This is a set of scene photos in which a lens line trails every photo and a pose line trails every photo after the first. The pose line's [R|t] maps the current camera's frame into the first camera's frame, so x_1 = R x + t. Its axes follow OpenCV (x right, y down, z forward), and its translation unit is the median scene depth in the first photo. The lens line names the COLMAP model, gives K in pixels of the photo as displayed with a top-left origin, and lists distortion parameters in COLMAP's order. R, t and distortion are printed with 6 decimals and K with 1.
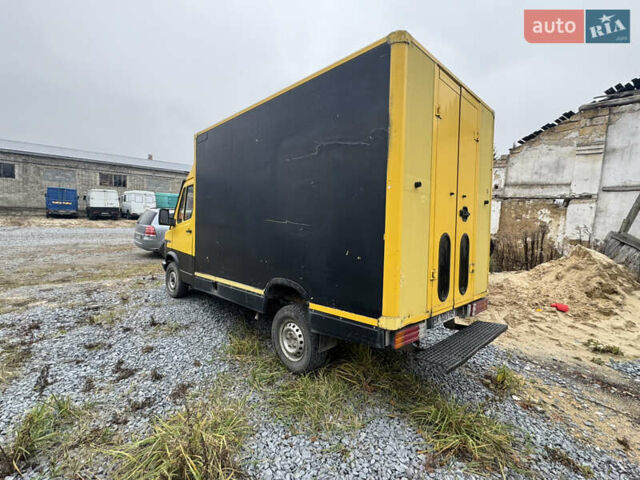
lens RADIAL K [[306.8, 0, 324.3], [0, 306.8, 239.7], [0, 0, 1]] dist [0.006533, 0.000213]
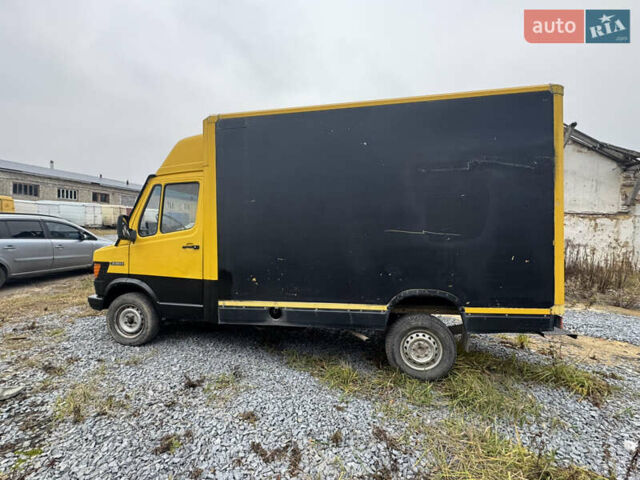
lens RADIAL K [[306.8, 0, 324.3], [0, 306.8, 239.7], [0, 0, 1]] dist [0.006533, 0.000213]
pose [[0.813964, -0.042125, 0.579386, -1.022431], [0.046889, 0.998877, 0.006751, -0.058632], [-0.579020, 0.021672, 0.815025, 0.394451]]
